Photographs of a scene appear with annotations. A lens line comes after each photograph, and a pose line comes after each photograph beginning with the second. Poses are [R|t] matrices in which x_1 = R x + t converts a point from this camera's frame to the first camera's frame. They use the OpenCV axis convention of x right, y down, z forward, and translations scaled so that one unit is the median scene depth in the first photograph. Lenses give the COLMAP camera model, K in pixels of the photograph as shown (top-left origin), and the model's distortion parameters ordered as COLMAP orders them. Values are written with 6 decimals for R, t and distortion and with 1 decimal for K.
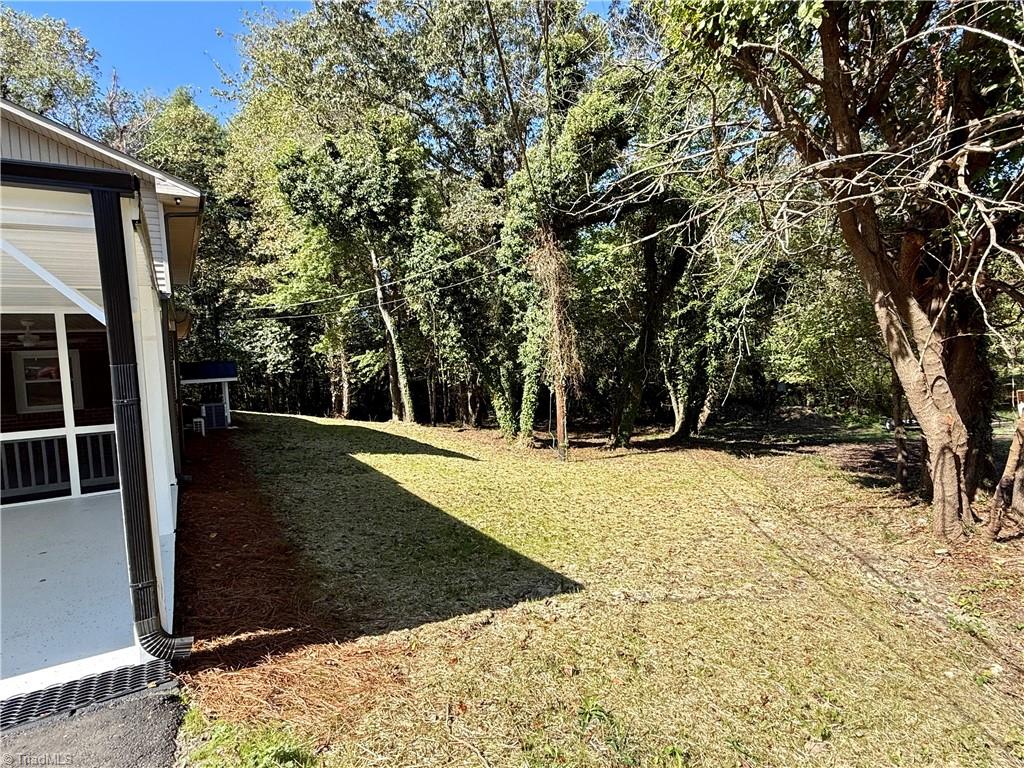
lens RADIAL K [[542.0, 0, 513.1], [0, 542.0, 384.9], [0, 0, 1]] dist [0.007809, 0.000428]
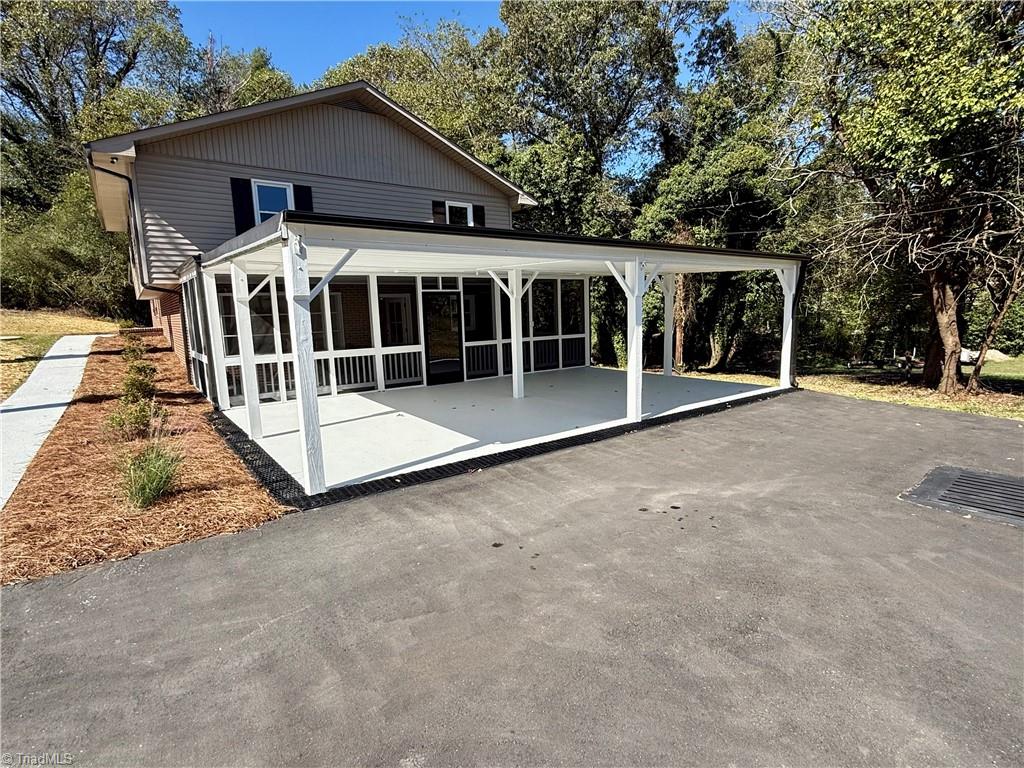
lens RADIAL K [[519.2, 0, 511.1], [0, 519.2, 384.1], [0, 0, 1]] dist [-0.005792, -0.000124]
pose [[0.996216, 0.014399, 0.085707, -0.569518], [-0.022701, 0.995055, 0.096693, 0.037247], [-0.083891, -0.098273, 0.991617, -0.461918]]
